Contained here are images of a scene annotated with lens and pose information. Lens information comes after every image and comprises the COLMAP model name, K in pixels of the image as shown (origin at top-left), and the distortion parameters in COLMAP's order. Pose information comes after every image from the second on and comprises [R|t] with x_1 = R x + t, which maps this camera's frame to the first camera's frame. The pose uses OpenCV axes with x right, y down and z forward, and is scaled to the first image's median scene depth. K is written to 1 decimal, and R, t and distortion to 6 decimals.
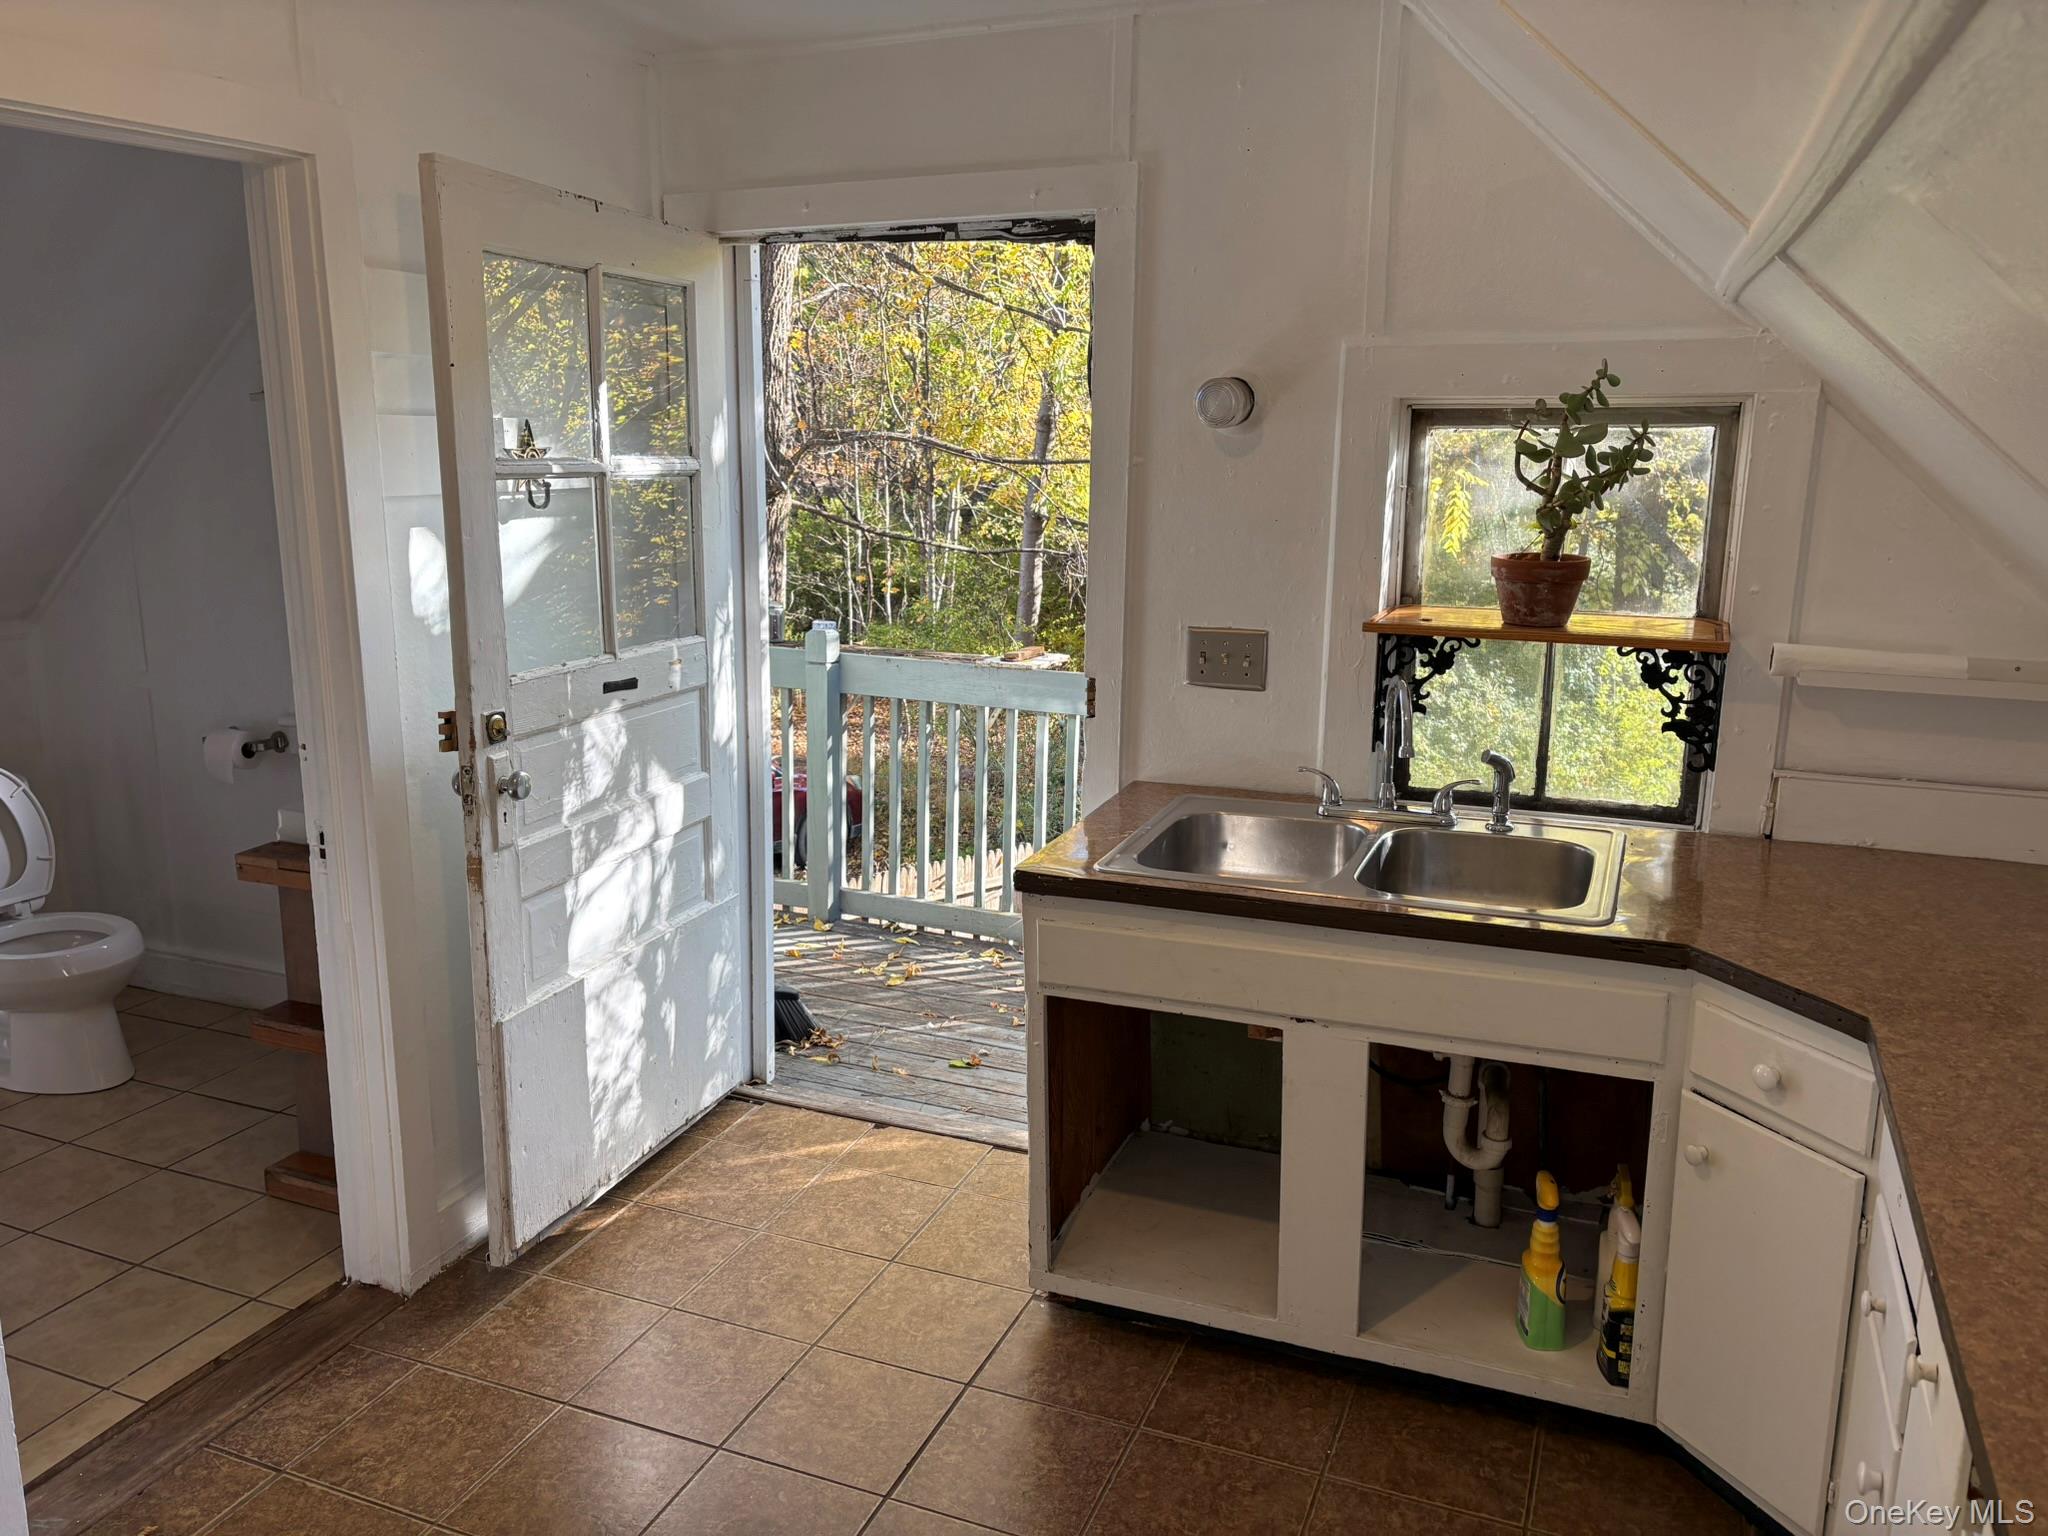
lens RADIAL K [[1551.1, 0, 1024.0], [0, 1551.1, 768.0], [0, 0, 1]] dist [0.069471, -0.004209]
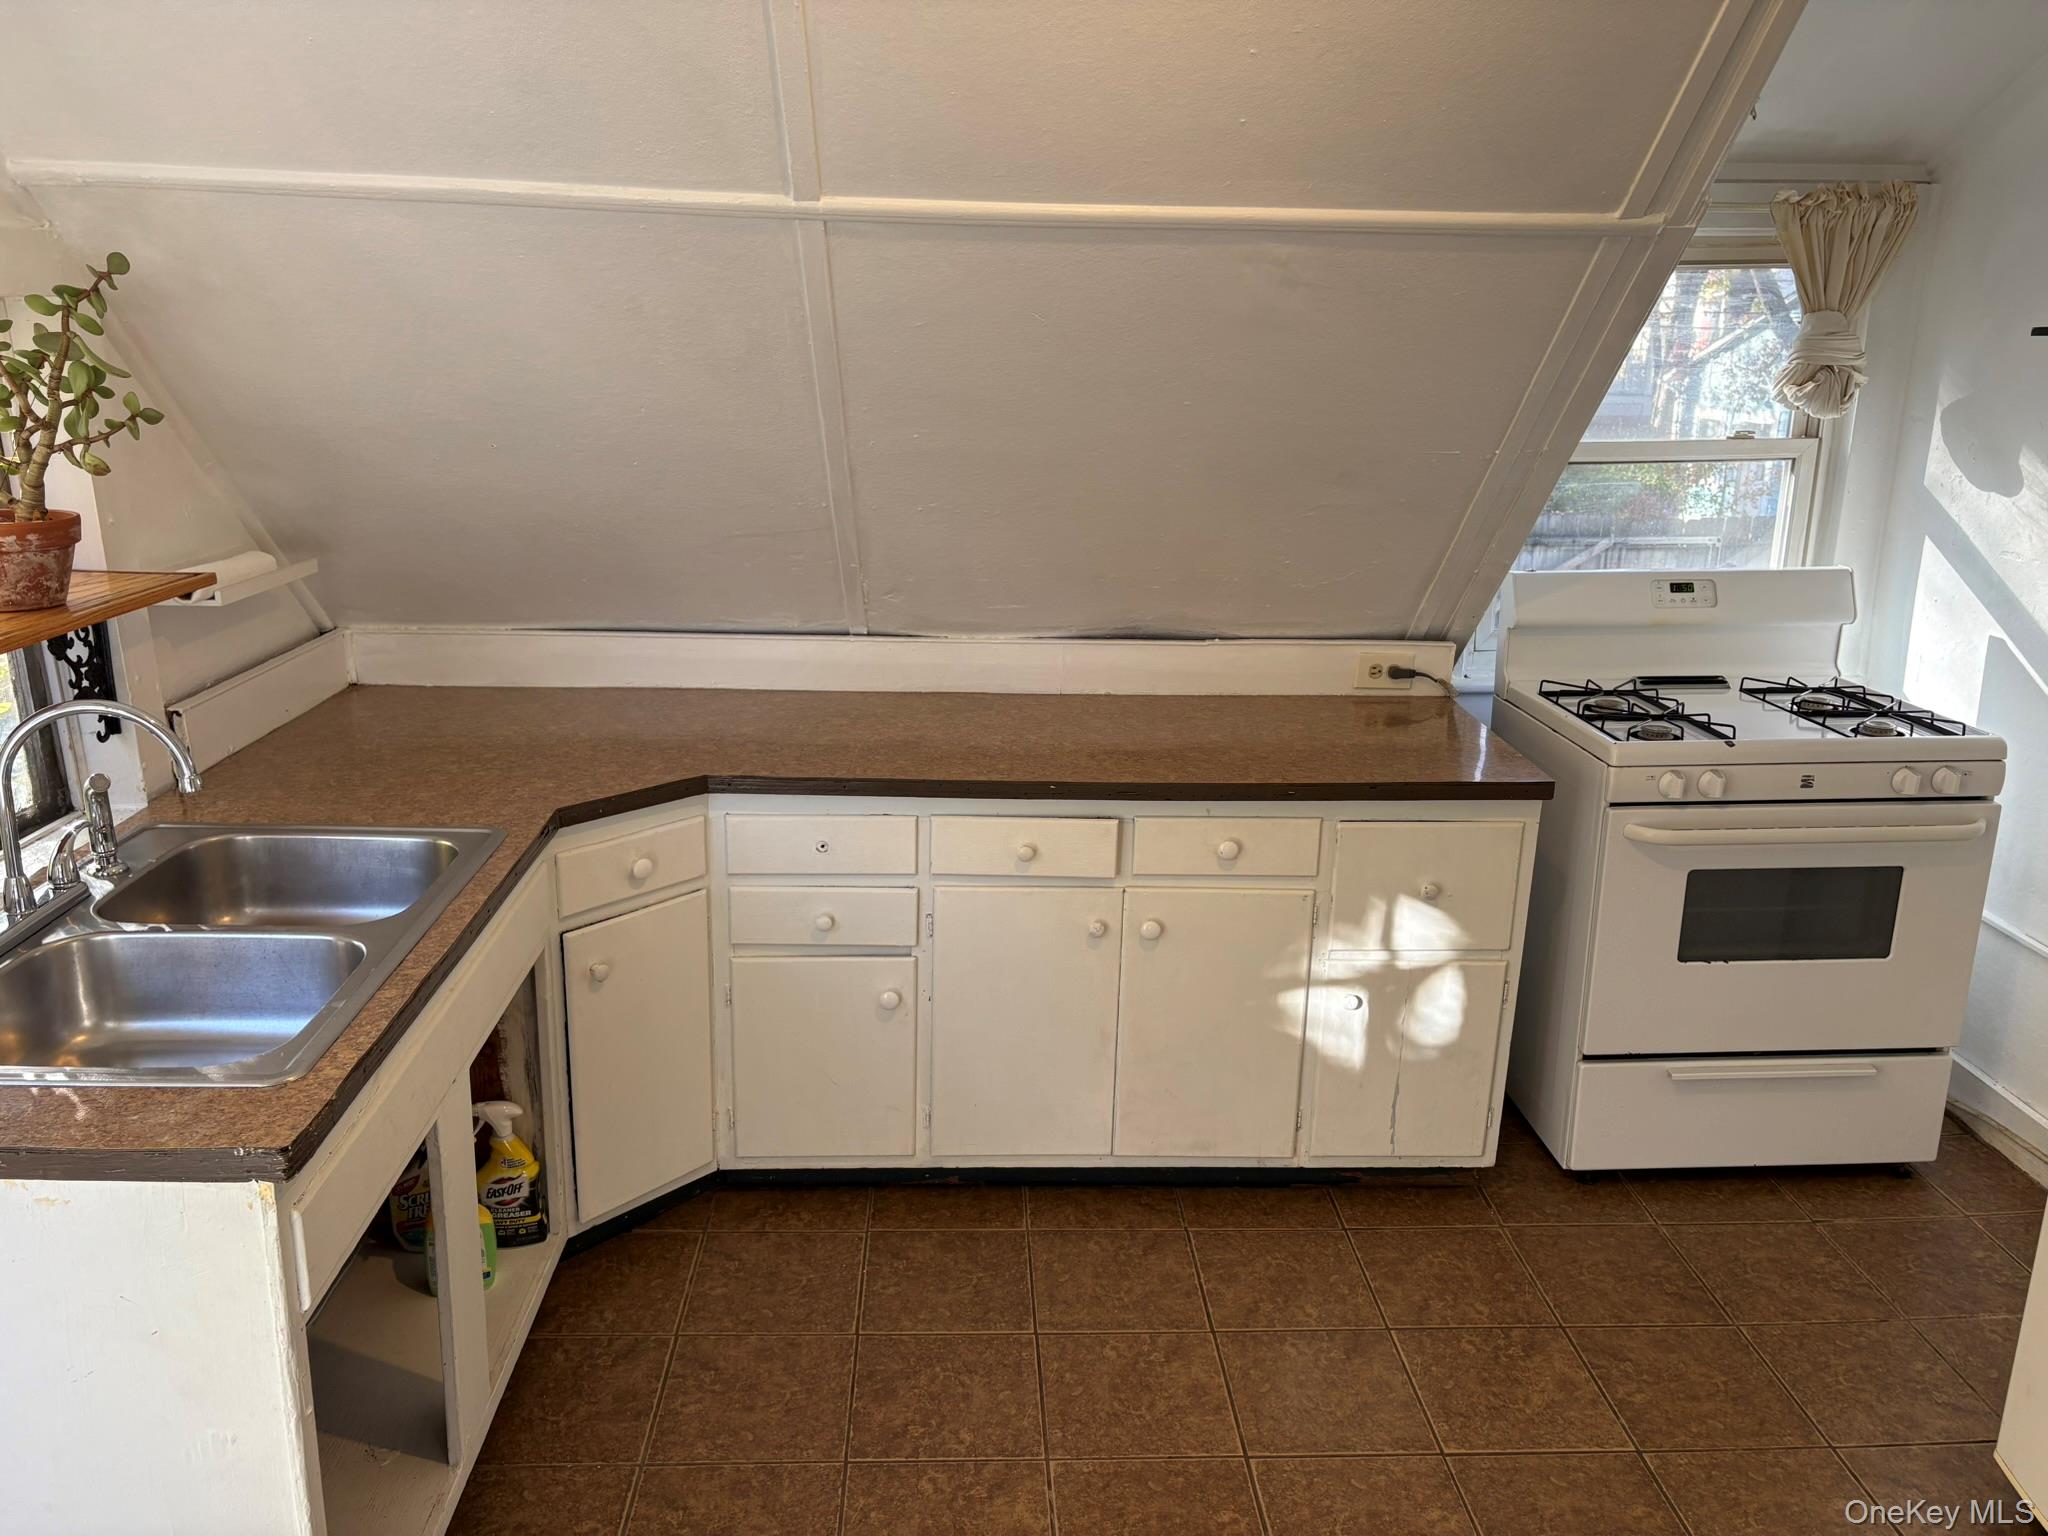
lens RADIAL K [[1551.1, 0, 1024.0], [0, 1551.1, 768.0], [0, 0, 1]] dist [0.069471, -0.004209]
pose [[-0.441090, -0.253014, 0.861060, -0.716986], [0.170834, 0.918224, 0.357323, -0.269048], [-0.881054, 0.304710, -0.361796, 1.114056]]
